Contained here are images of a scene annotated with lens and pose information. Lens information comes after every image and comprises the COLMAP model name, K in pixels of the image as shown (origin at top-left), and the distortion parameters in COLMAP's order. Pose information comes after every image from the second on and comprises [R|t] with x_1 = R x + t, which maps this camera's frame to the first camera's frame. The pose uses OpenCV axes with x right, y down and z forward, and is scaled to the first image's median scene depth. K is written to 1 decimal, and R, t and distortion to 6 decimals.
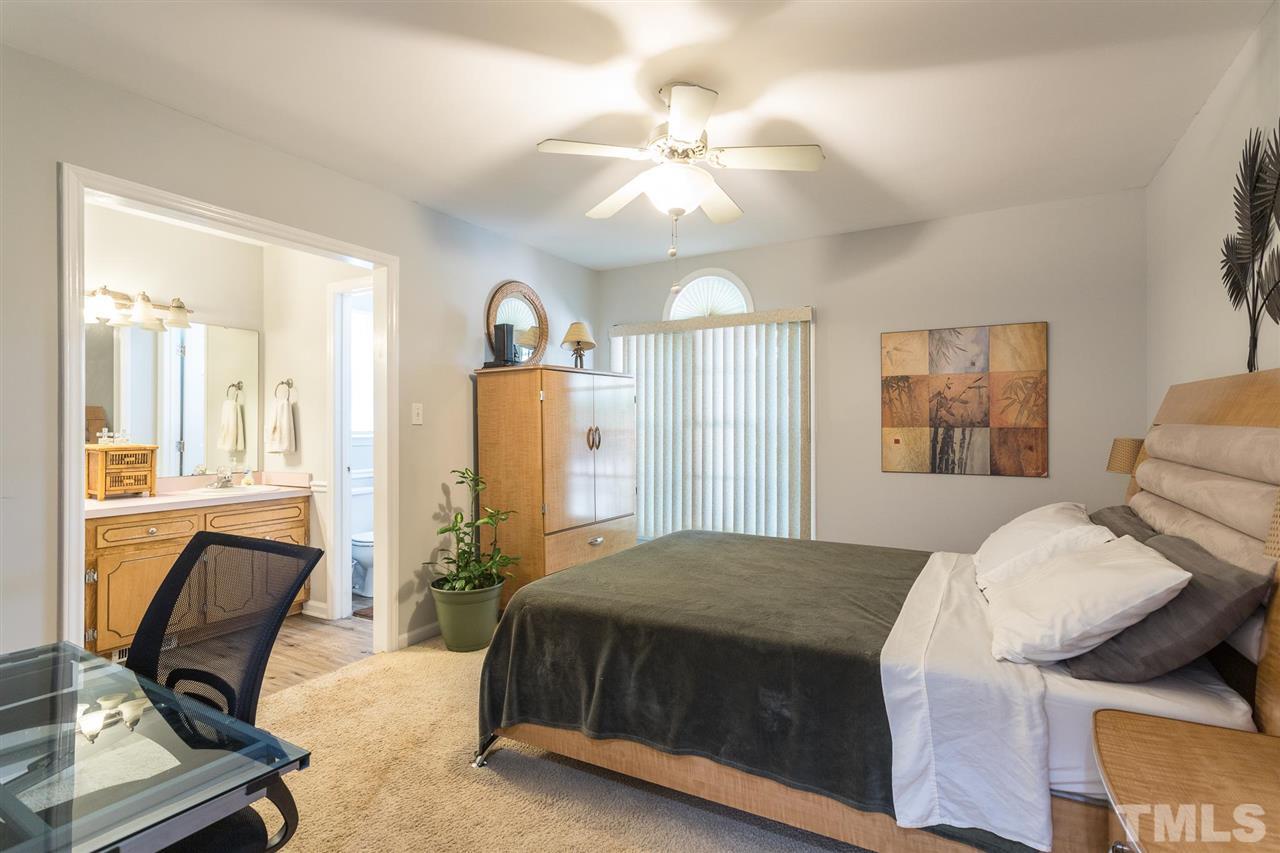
lens RADIAL K [[613.2, 0, 643.2], [0, 613.2, 419.5], [0, 0, 1]] dist [0.001362, 0.003176]
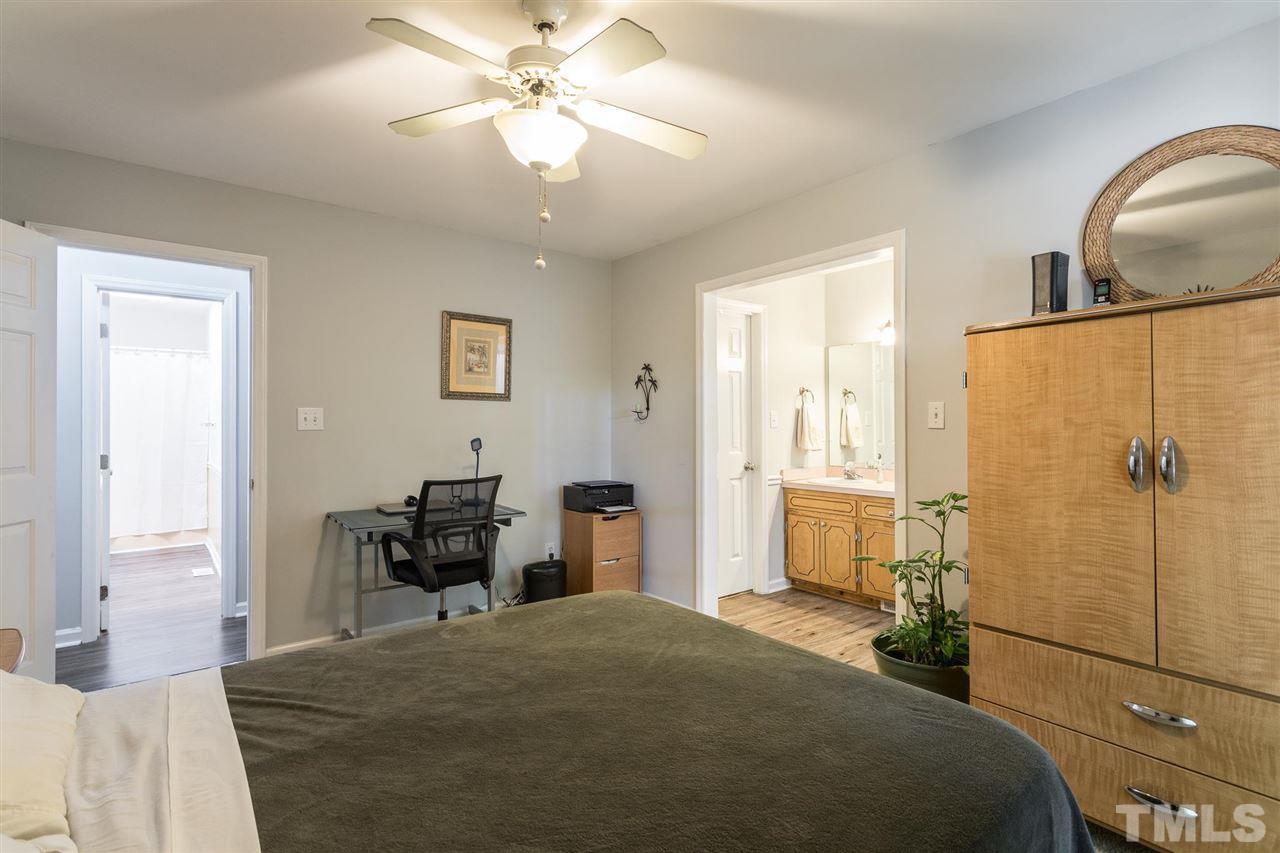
lens RADIAL K [[613.2, 0, 641.1], [0, 613.2, 423.8], [0, 0, 1]] dist [0.001362, 0.003176]
pose [[-0.381828, 0.000894, -0.924233, 0.482436], [0.011307, 0.999929, -0.003704, 0.002181], [0.924164, -0.011864, -0.381811, 0.928469]]
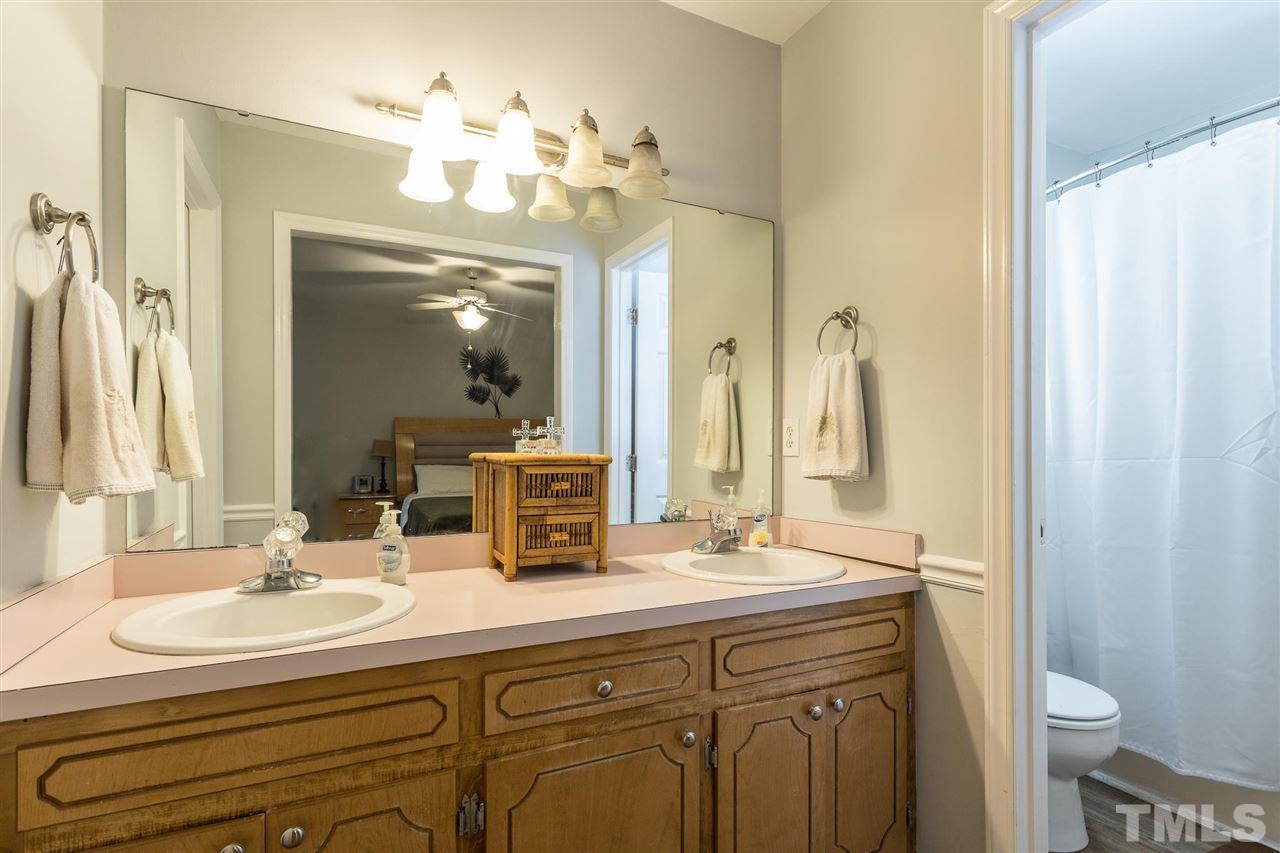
lens RADIAL K [[613.2, 0, 638.3], [0, 613.2, 452.9], [0, 0, 1]] dist [0.001362, 0.003176]
pose [[0.822197, 0.003365, -0.569193, -0.530625], [0.003453, 0.999935, 0.010898, 0.035968], [0.569193, -0.010926, 0.822131, 0.658908]]
